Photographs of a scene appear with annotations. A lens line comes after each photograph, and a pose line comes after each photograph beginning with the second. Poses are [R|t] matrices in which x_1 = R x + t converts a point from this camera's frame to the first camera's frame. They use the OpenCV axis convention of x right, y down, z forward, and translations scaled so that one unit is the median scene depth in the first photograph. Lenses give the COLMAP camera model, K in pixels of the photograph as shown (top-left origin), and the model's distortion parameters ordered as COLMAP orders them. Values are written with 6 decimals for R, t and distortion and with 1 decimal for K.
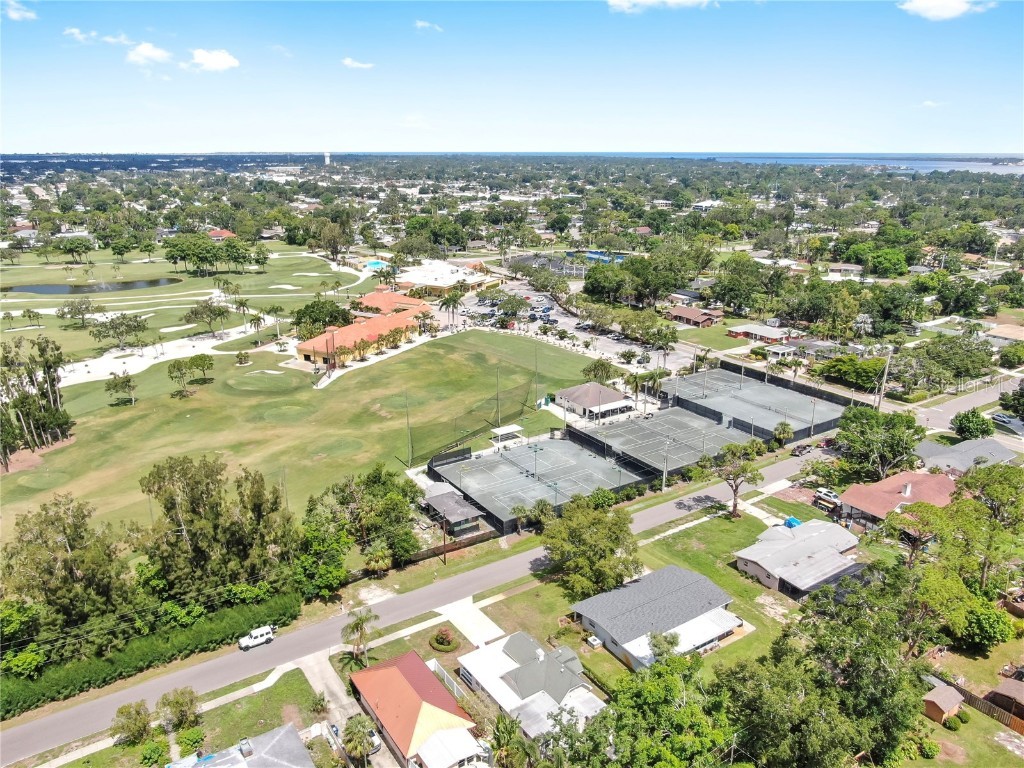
lens RADIAL K [[738.1, 0, 512.6], [0, 738.1, 382.1], [0, 0, 1]] dist [-0.010206, -0.002082]
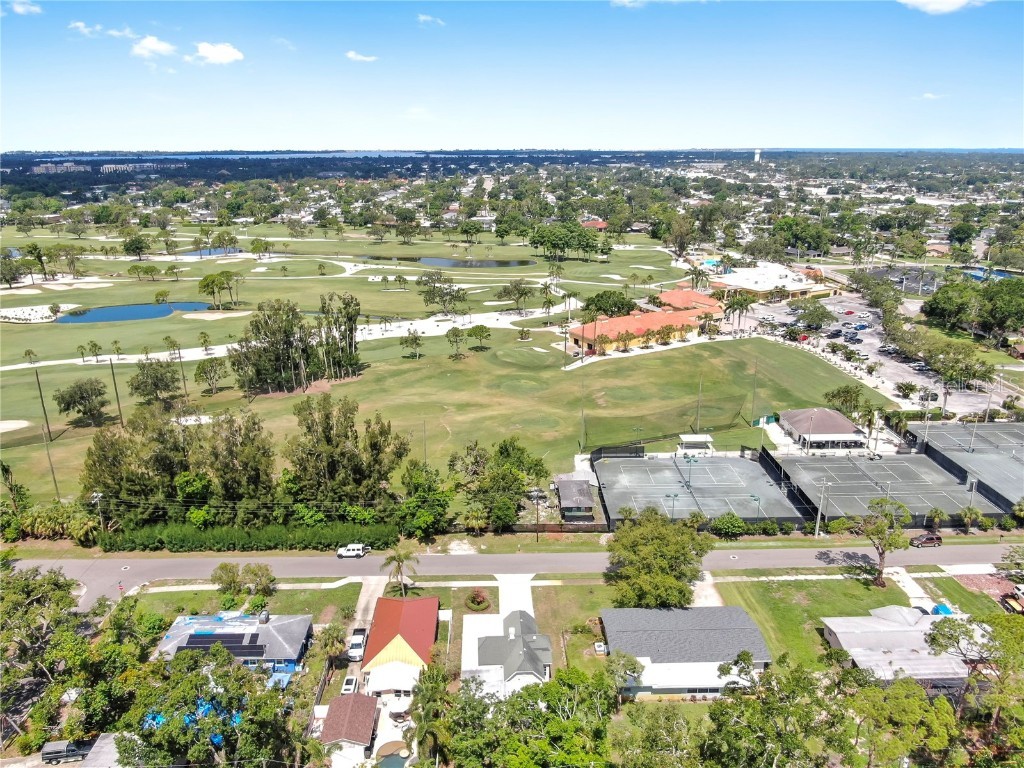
lens RADIAL K [[738.1, 0, 513.9], [0, 738.1, 381.5], [0, 0, 1]] dist [-0.010206, -0.002082]
pose [[0.847784, 0.158551, -0.506087, 0.226915], [-0.156798, 0.986540, 0.046407, -0.013505], [0.506633, 0.040010, 0.861233, 0.038934]]
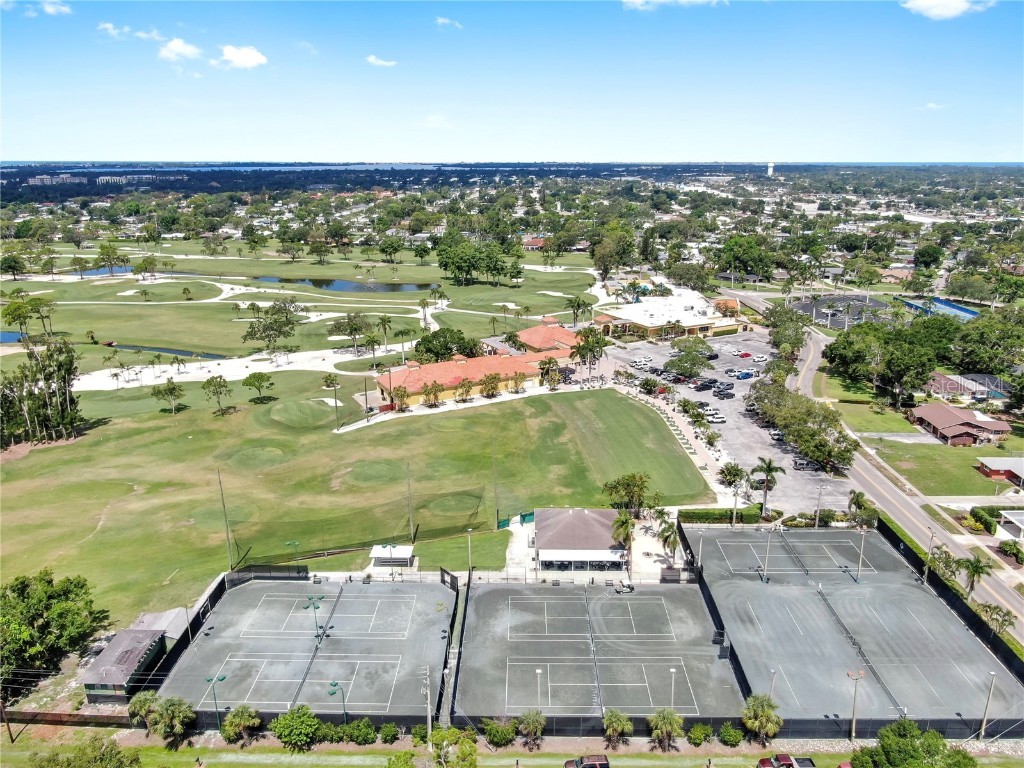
lens RADIAL K [[738.1, 0, 513.5], [0, 738.1, 390.2], [0, 0, 1]] dist [-0.010206, -0.002082]
pose [[0.829193, 0.166389, -0.533623, 0.374363], [-0.167751, 0.984738, 0.046383, -0.118992], [0.533196, 0.051055, 0.844450, 0.388834]]
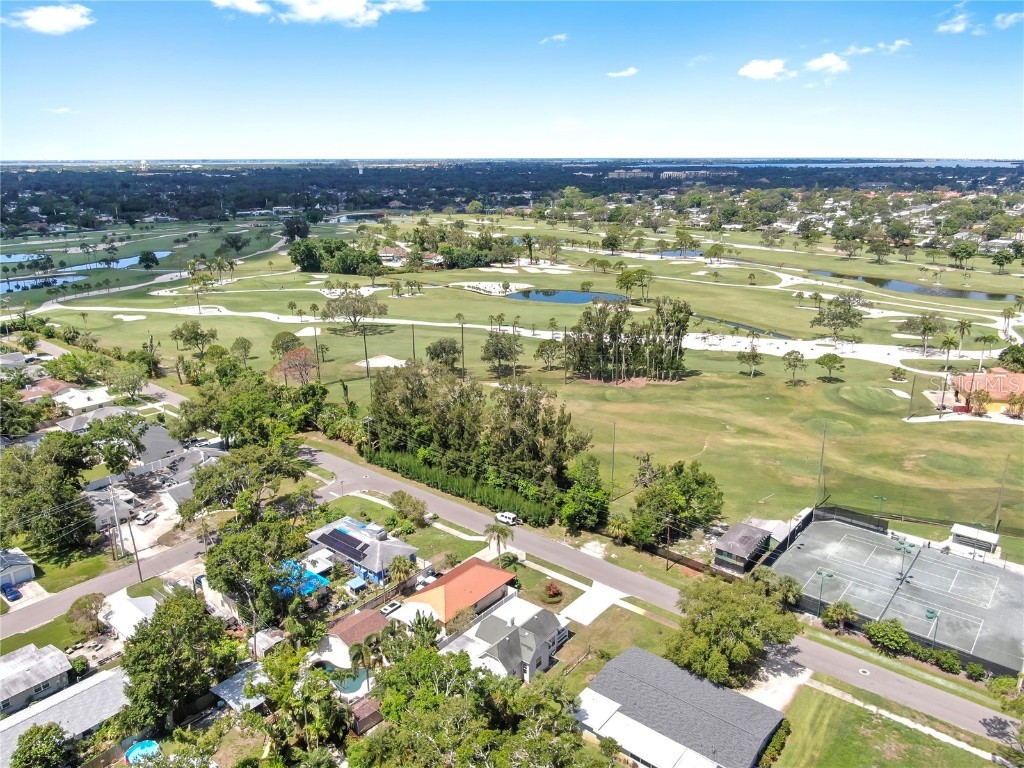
lens RADIAL K [[738.1, 0, 511.6], [0, 738.1, 377.9], [0, 0, 1]] dist [-0.010206, -0.002082]
pose [[0.292689, 0.271336, -0.916902, 0.416233], [-0.281879, 0.940767, 0.188418, -0.076685], [0.913716, 0.203308, 0.351836, 0.241748]]
